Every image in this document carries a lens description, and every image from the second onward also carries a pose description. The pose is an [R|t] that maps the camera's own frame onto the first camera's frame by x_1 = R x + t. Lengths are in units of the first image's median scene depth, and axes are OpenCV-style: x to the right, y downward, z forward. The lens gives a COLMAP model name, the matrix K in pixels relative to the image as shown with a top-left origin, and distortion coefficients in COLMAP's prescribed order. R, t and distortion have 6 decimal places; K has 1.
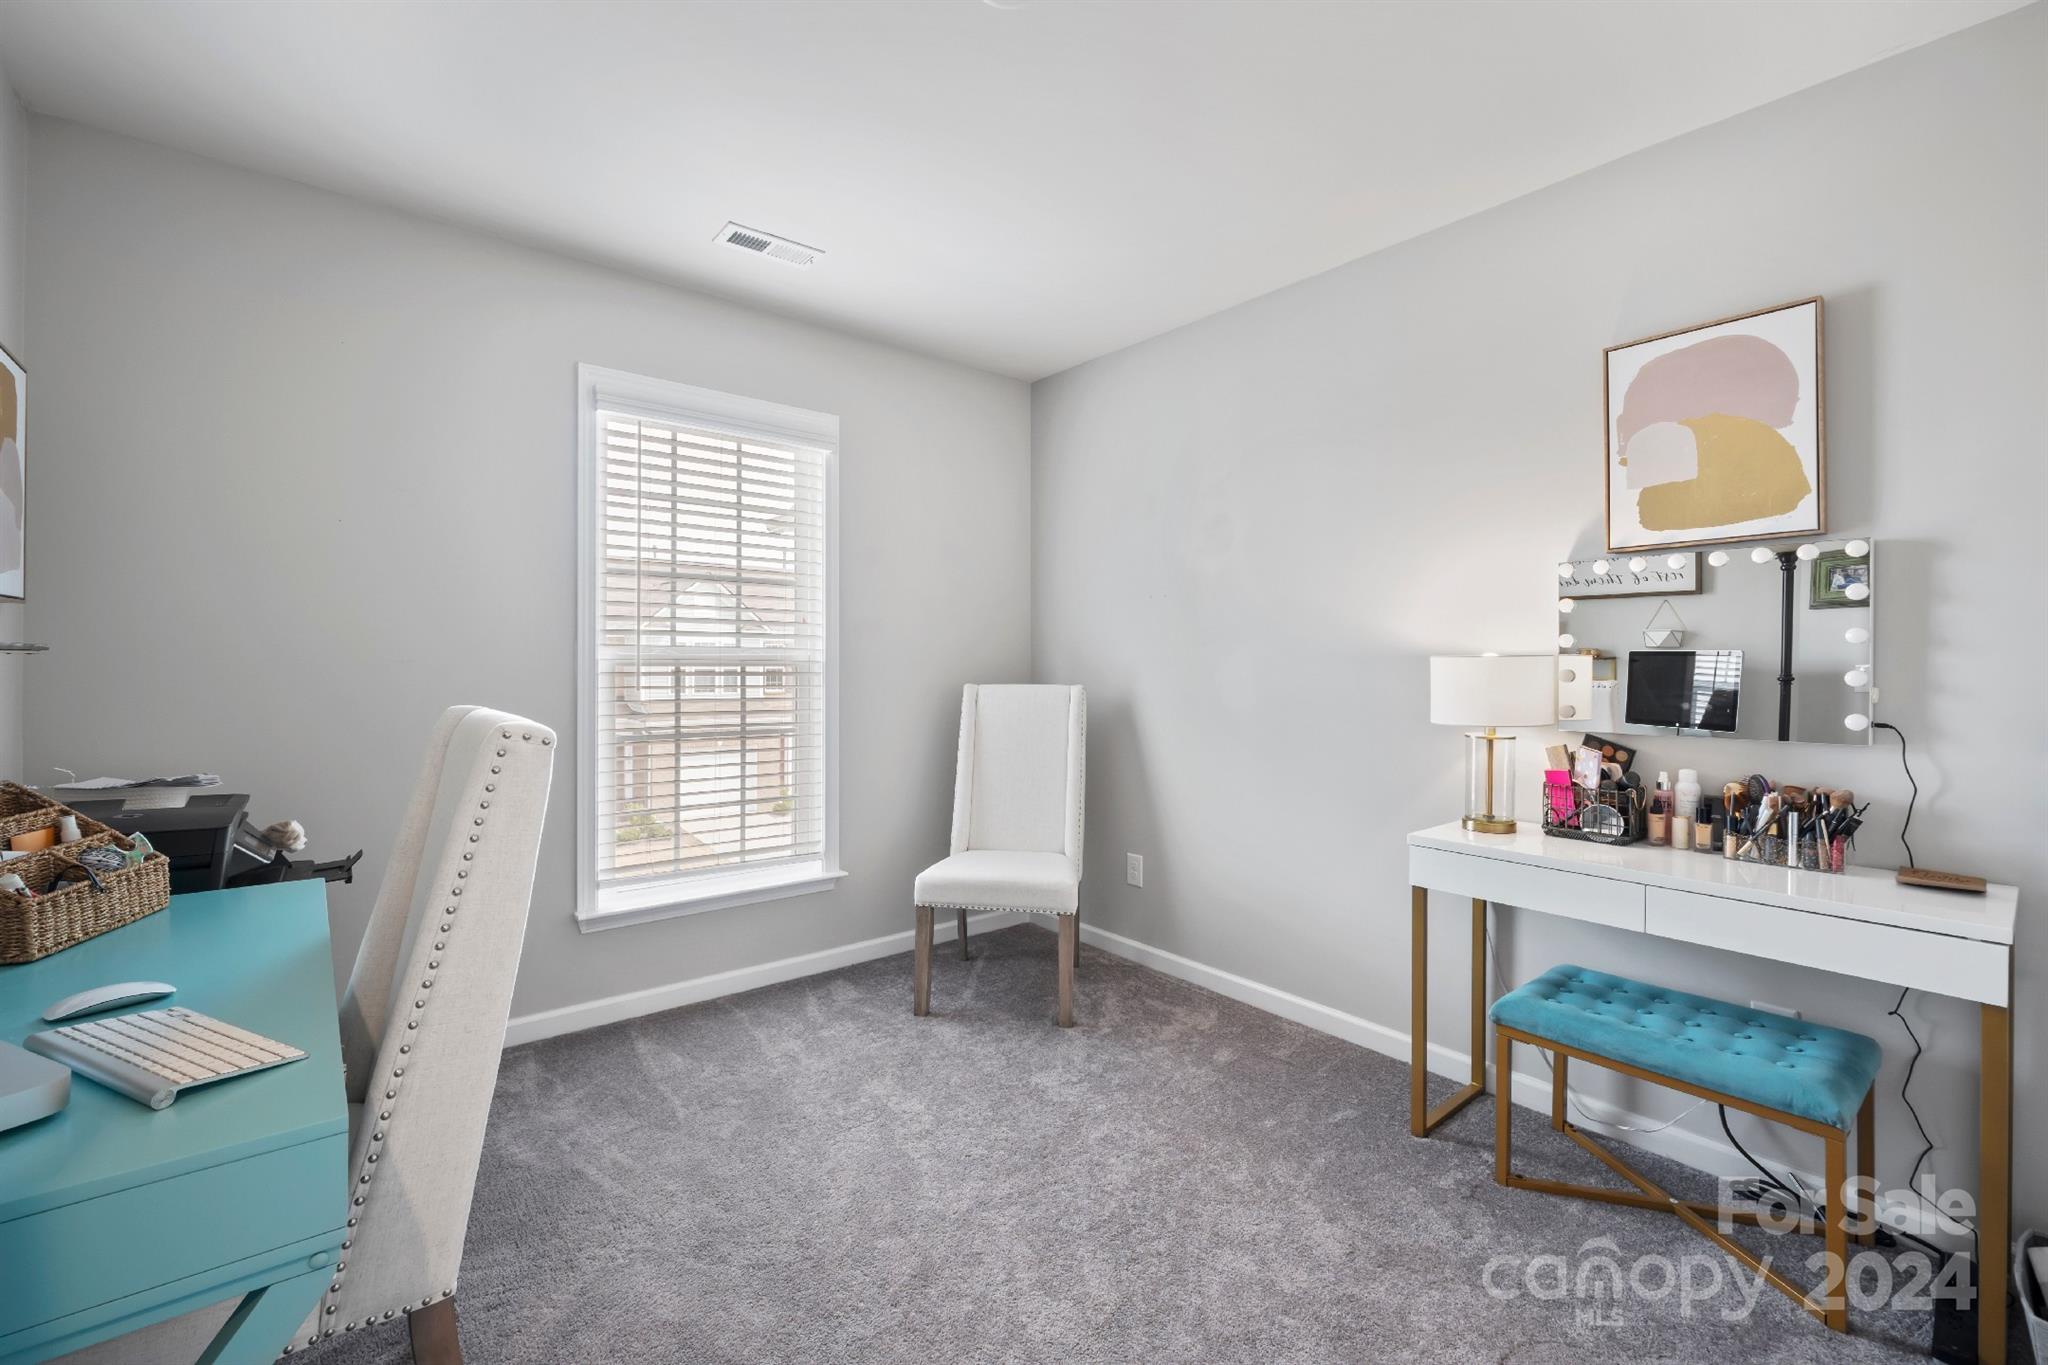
lens RADIAL K [[871.3, 0, 1028.5], [0, 871.3, 672.4], [0, 0, 1]] dist [0.003710, -0.000237]
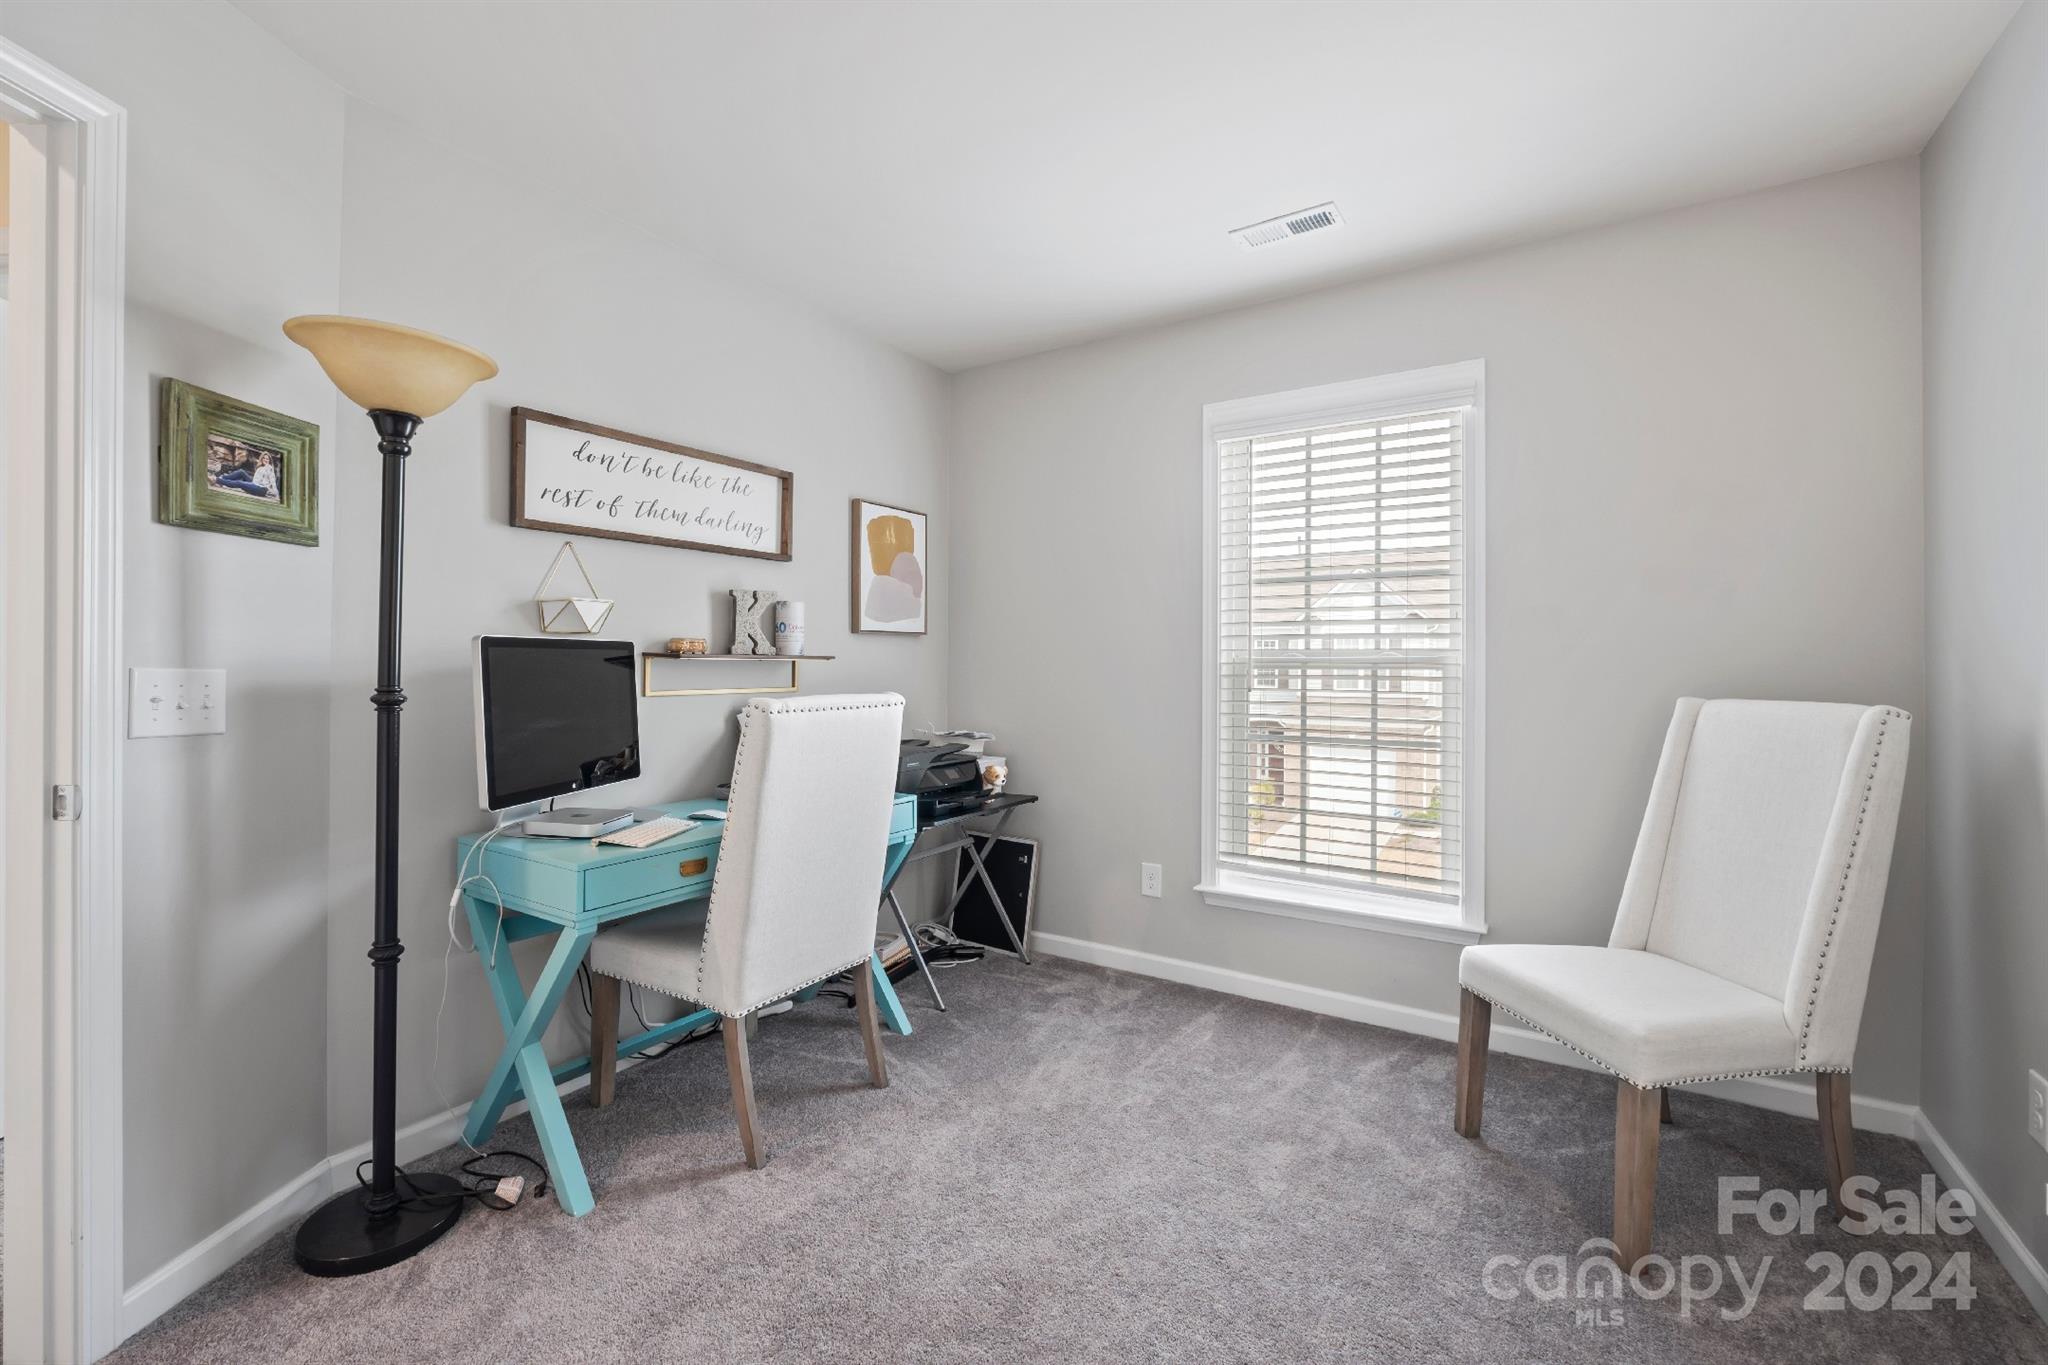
lens RADIAL K [[871.3, 0, 1035.8], [0, 871.3, 673.1], [0, 0, 1]] dist [0.003710, -0.000237]
pose [[0.313335, 0.003849, -0.949635, 0.439542], [-0.008060, 0.999967, 0.001393, -0.001988], [0.949608, 0.007217, 0.313356, 0.377908]]
